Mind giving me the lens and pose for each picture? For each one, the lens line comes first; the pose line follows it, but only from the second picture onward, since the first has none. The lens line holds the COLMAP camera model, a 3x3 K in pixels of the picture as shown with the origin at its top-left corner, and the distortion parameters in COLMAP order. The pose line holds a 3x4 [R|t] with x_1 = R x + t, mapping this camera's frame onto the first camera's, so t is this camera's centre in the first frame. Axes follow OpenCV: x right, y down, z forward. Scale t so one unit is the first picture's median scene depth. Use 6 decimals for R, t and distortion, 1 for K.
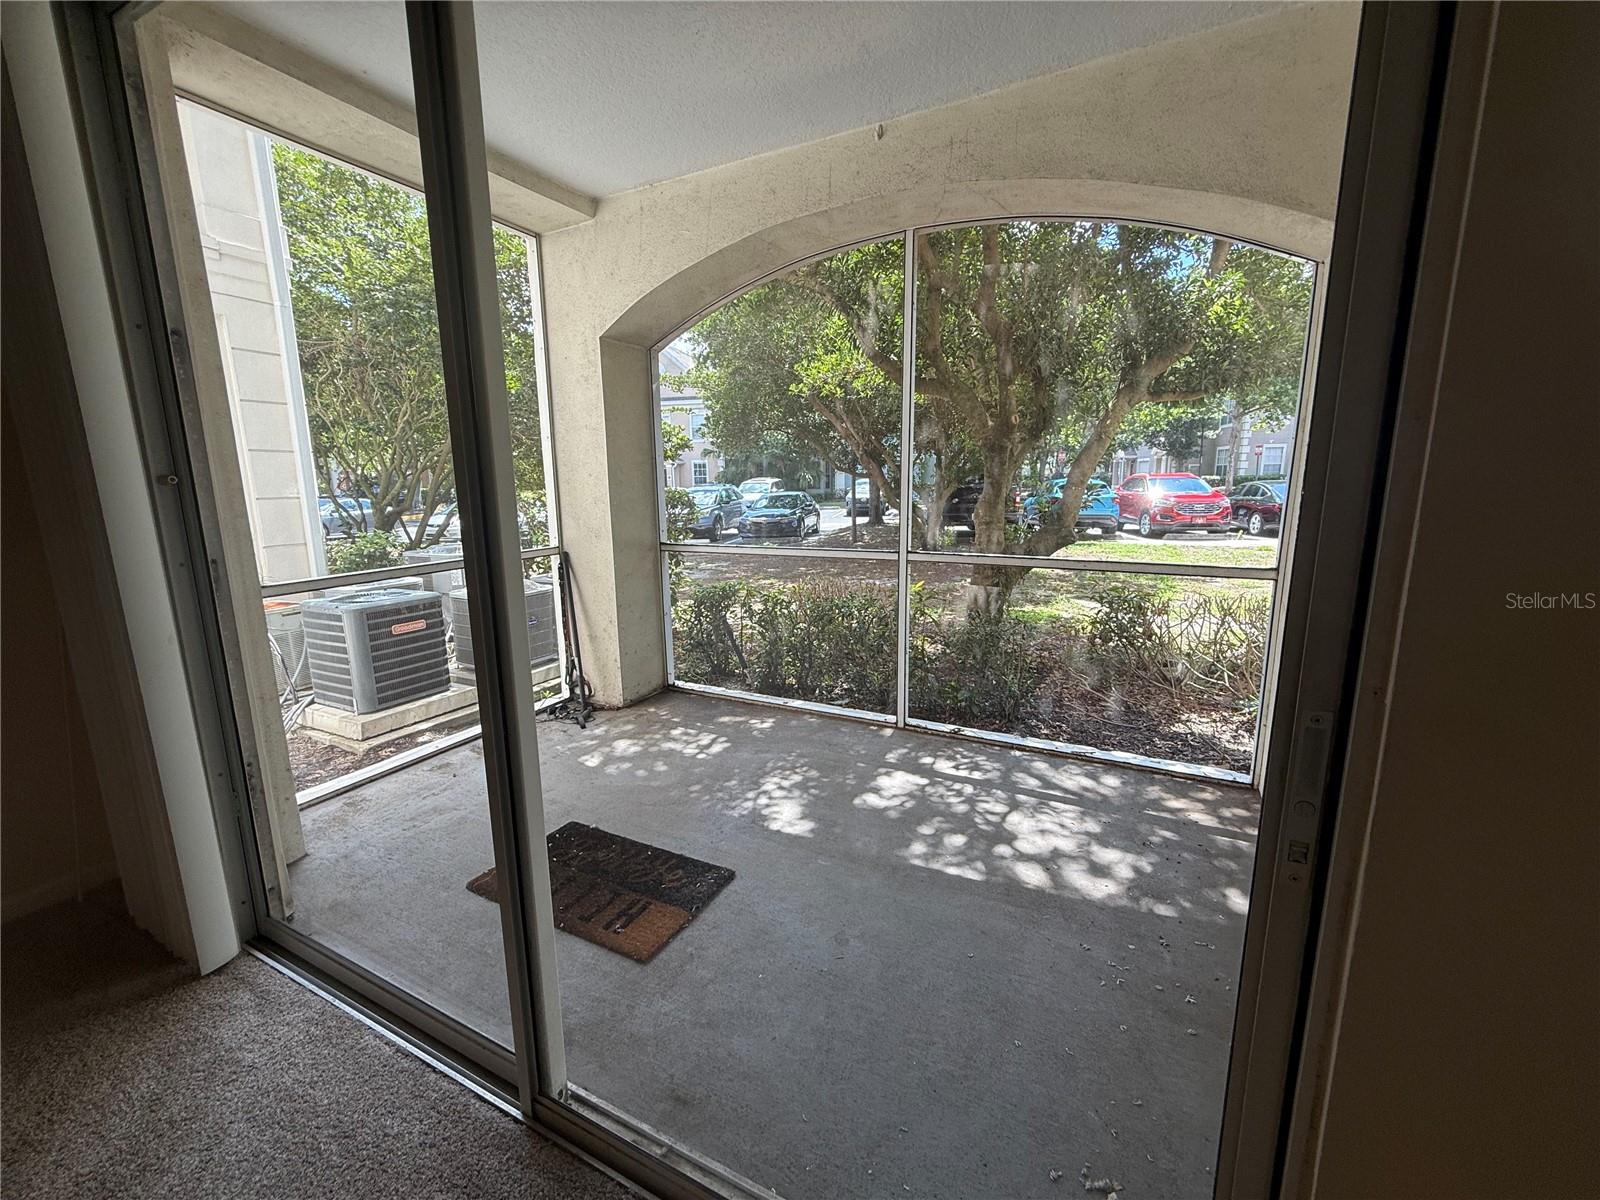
lens RADIAL K [[639.3, 0, 797.8], [0, 639.3, 599.8], [0, 0, 1]] dist [0.001421, 0.000087]
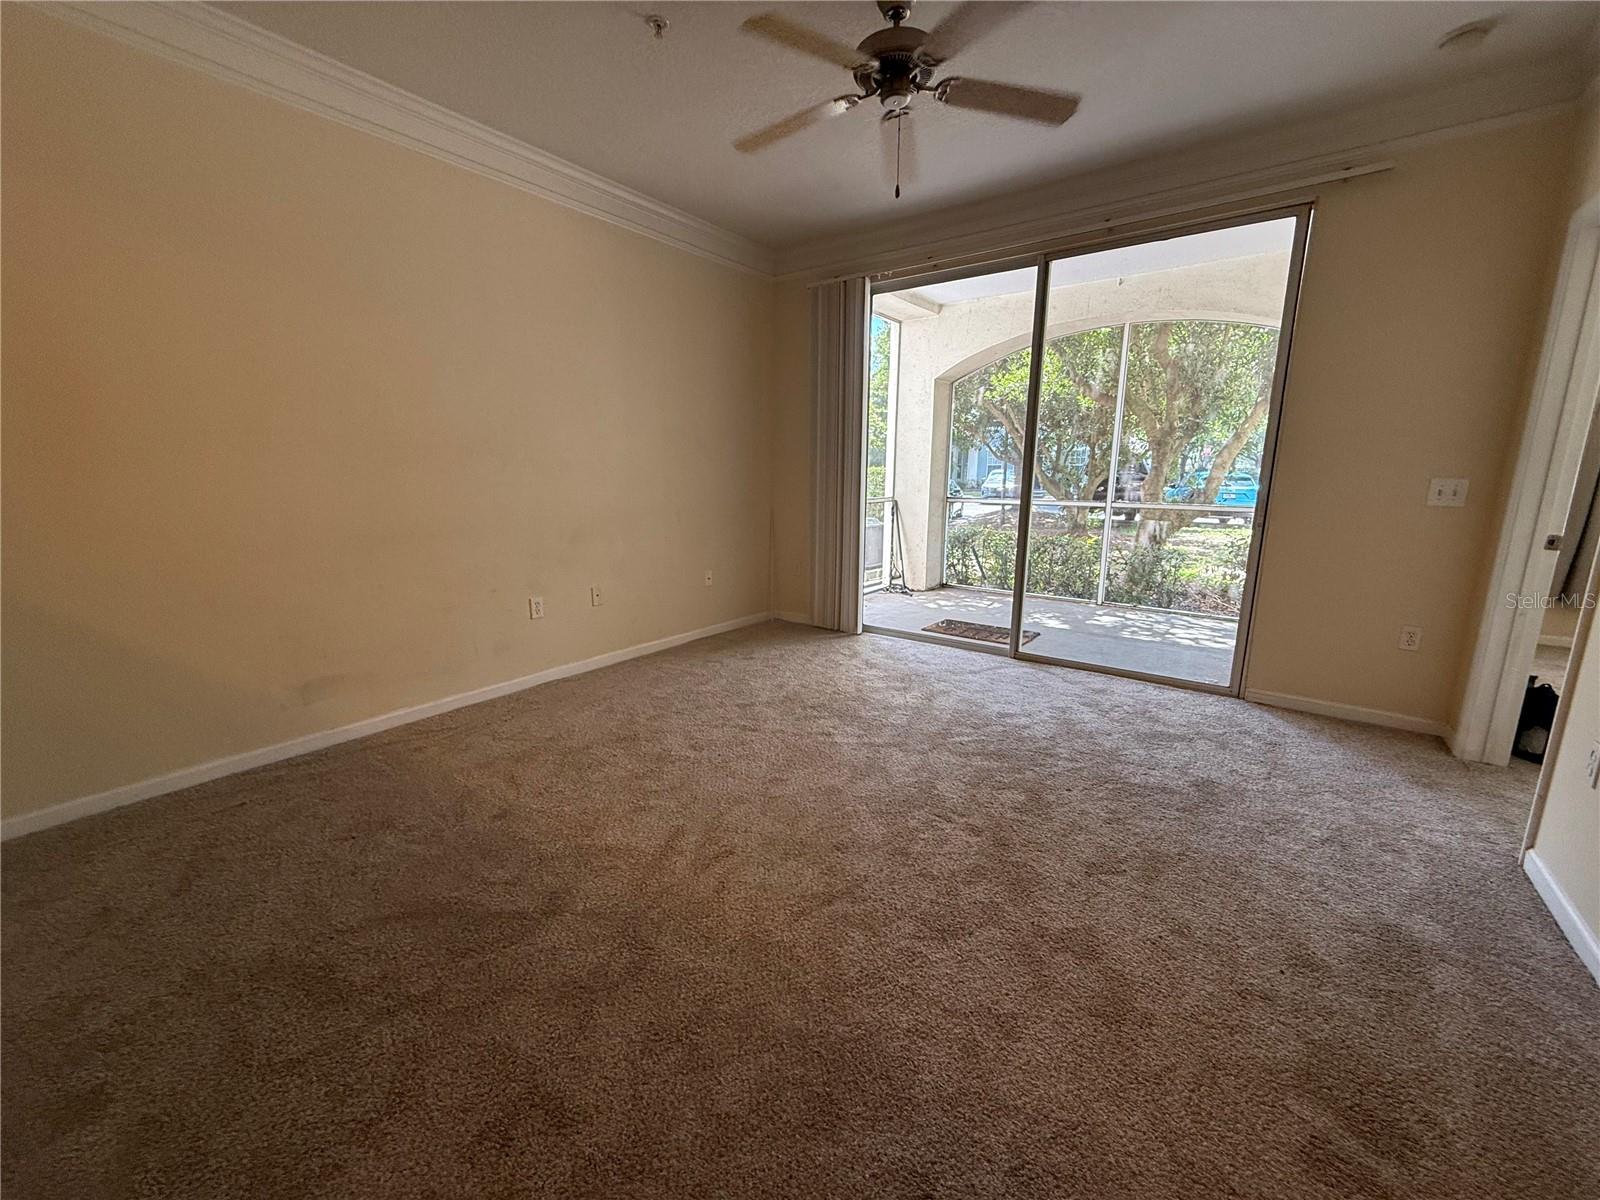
lens RADIAL K [[639.3, 0, 801.3], [0, 639.3, 596.0], [0, 0, 1]] dist [0.001421, 0.000087]
pose [[0.985528, 0.050897, -0.161692, -0.334385], [-0.049519, 0.998694, 0.012544, 0.182951], [0.162120, -0.004356, 0.986761, -0.786328]]
